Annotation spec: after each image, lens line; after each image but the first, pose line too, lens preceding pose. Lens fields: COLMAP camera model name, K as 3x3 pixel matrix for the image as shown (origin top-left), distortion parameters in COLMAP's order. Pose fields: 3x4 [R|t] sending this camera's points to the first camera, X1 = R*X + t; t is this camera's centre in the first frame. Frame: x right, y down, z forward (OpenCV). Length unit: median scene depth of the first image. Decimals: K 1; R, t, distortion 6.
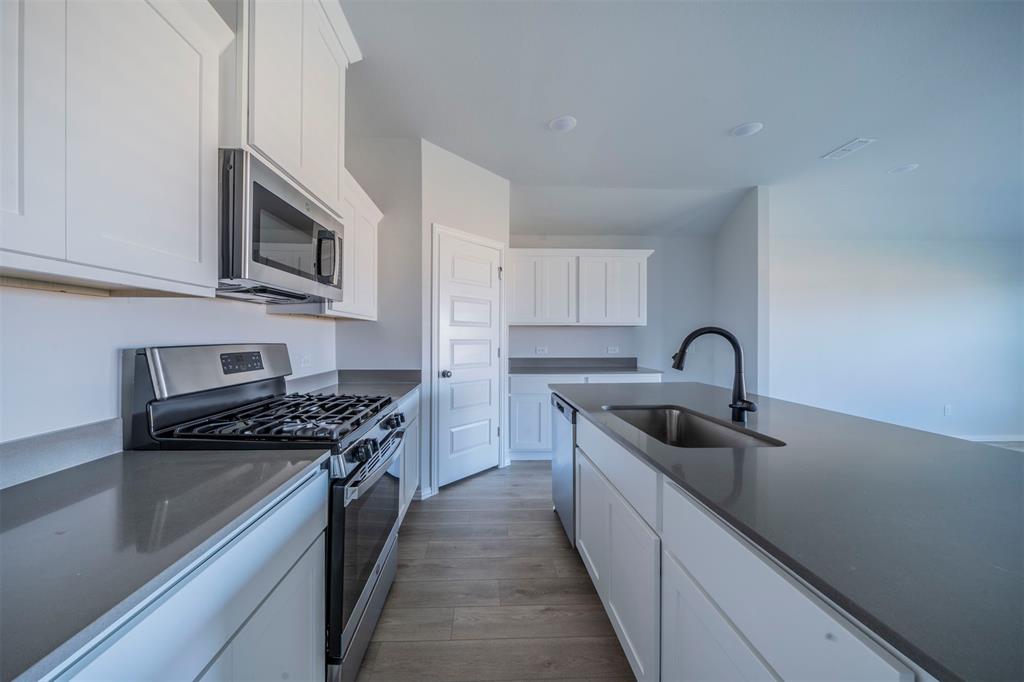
lens RADIAL K [[368.0, 0, 477.1], [0, 368.0, 337.2], [0, 0, 1]] dist [0.002202, 0.000148]
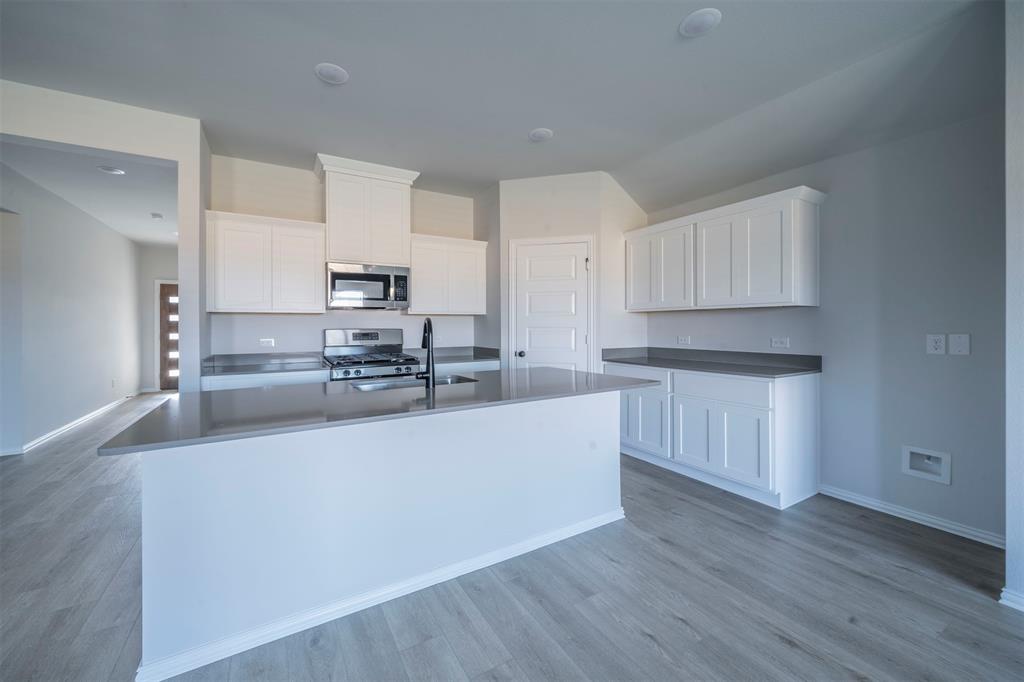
lens RADIAL K [[418.4, 0, 495.8], [0, 418.4, 326.1], [0, 0, 1]] dist [-0.000707, 0.000480]
pose [[0.471046, -0.000808, -0.882108, 1.224439], [0.005255, 0.999984, 0.001891, 0.000113], [0.882093, -0.005526, 0.471043, 0.252655]]
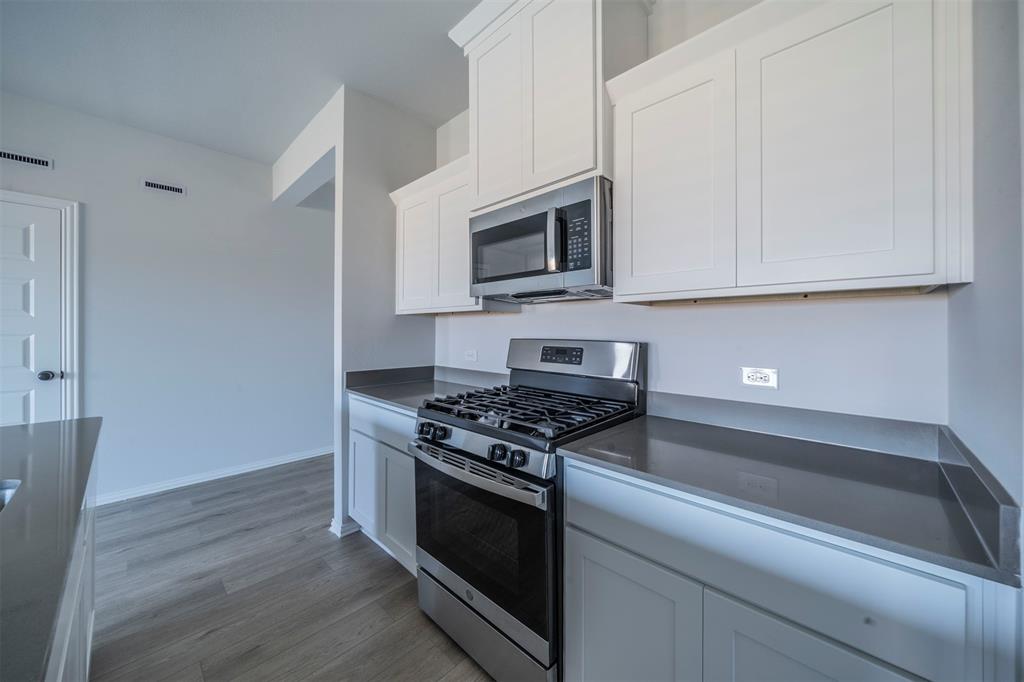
lens RADIAL K [[368.0, 0, 490.4], [0, 368.0, 323.8], [0, 0, 1]] dist [0.002202, 0.000148]
pose [[-0.724709, -0.018337, -0.688811, 0.179864], [-0.007850, 0.999801, -0.018357, -0.004351], [0.689011, -0.007897, -0.724708, 0.941499]]
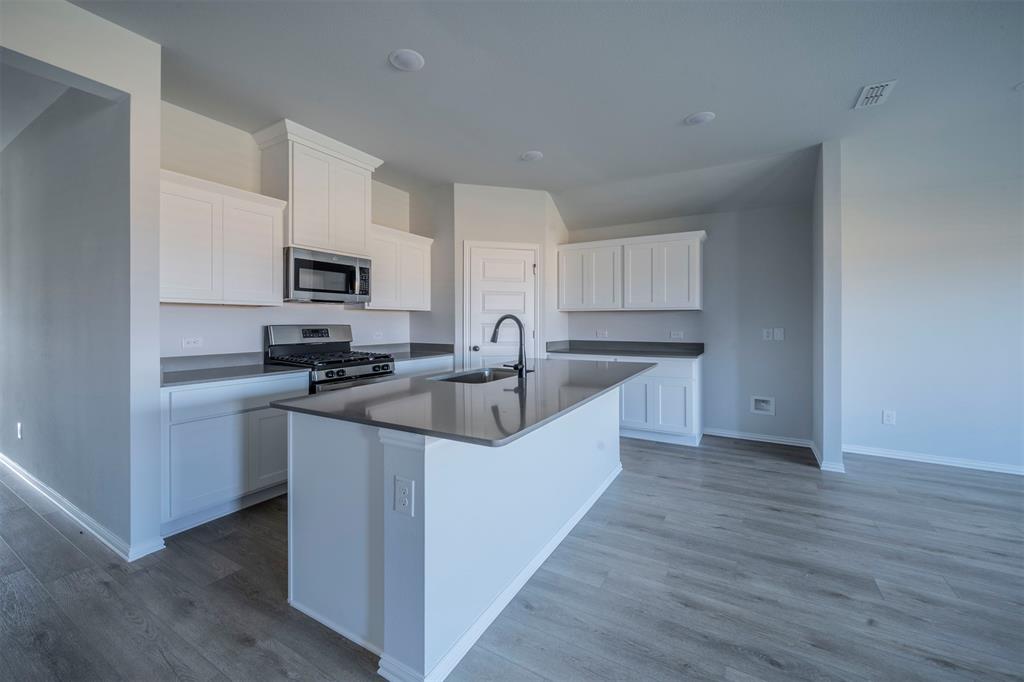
lens RADIAL K [[418.4, 0, 520.1], [0, 418.4, 320.5], [0, 0, 1]] dist [-0.000707, 0.000480]
pose [[0.852574, -0.000653, -0.522606, 0.918273], [-0.000830, 0.999996, -0.002605, -0.000139], [0.522606, 0.002655, 0.852570, -0.252252]]
